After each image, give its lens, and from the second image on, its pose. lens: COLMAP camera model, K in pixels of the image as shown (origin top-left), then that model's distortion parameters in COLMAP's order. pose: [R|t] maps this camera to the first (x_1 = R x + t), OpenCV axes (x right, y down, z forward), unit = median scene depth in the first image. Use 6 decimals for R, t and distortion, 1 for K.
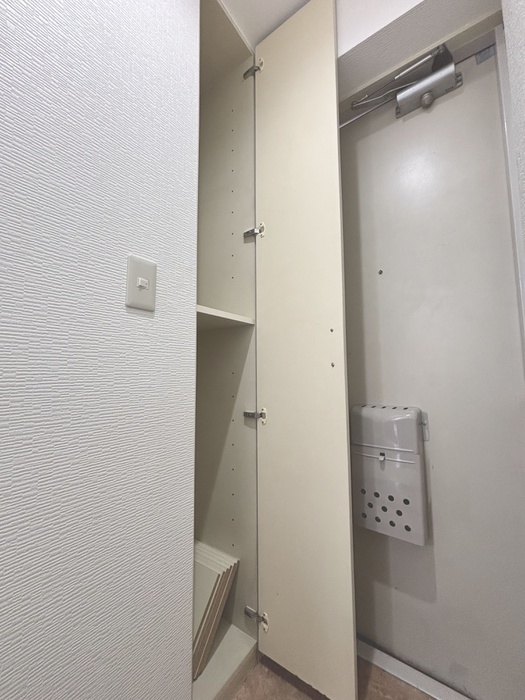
lens RADIAL K [[281.5, 0, 262.5], [0, 281.5, 350.0], [0, 0, 1]] dist [-0.005719, 0.000371]
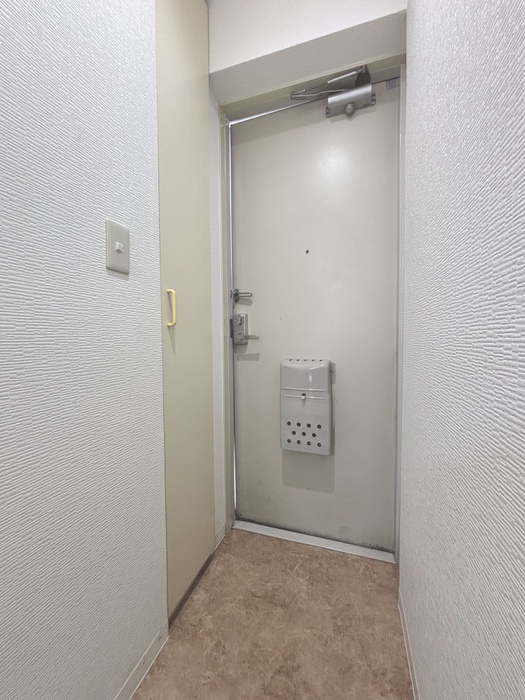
lens RADIAL K [[281.5, 0, 262.5], [0, 281.5, 350.0], [0, 0, 1]] dist [-0.005719, 0.000371]
pose [[0.952512, -0.010327, 0.304327, -0.251482], [-0.027560, 0.992399, 0.119936, 0.011587], [-0.303253, -0.122628, 0.944987, -0.262186]]
